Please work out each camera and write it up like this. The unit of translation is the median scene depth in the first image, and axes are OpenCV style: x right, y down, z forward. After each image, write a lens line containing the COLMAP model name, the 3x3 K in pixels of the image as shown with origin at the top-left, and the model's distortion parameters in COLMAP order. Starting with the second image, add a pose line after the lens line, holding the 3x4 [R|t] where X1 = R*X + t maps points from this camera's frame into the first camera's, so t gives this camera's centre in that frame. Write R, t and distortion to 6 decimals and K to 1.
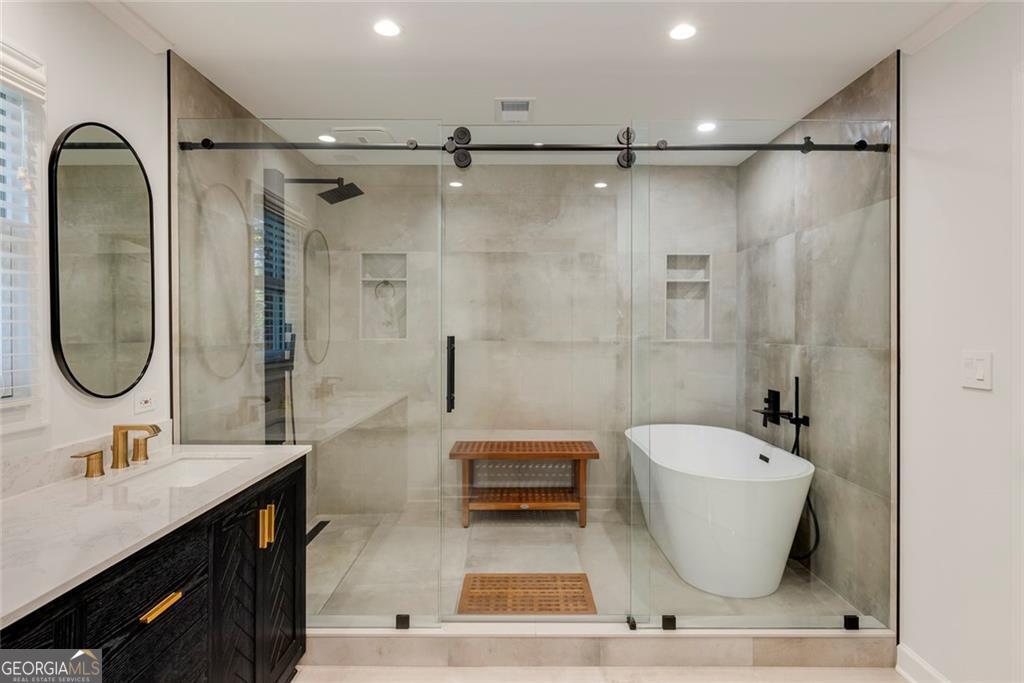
lens RADIAL K [[566.8, 0, 512.3], [0, 566.8, 337.8], [0, 0, 1]] dist [0.000370, -0.000426]
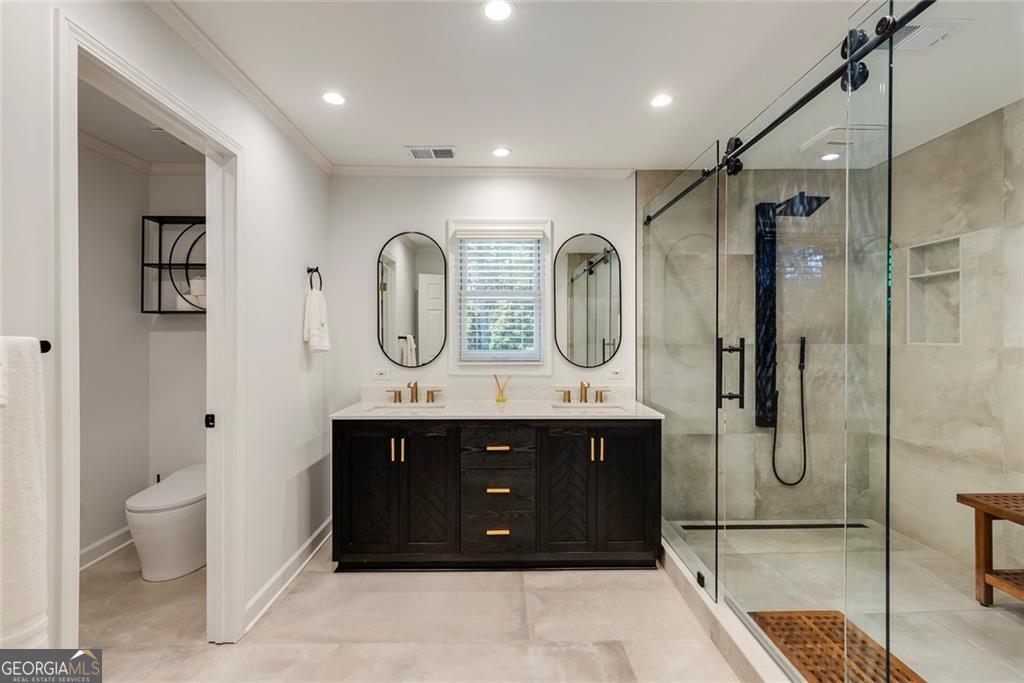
lens RADIAL K [[458.0, 0, 511.6], [0, 458.0, 338.7], [0, 0, 1]] dist [0.001310, 0.000245]
pose [[0.010963, 0.000472, -0.999940, 0.601589], [-0.014736, 0.999891, 0.000310, 0.005106], [0.999831, 0.014732, 0.010969, 0.471343]]
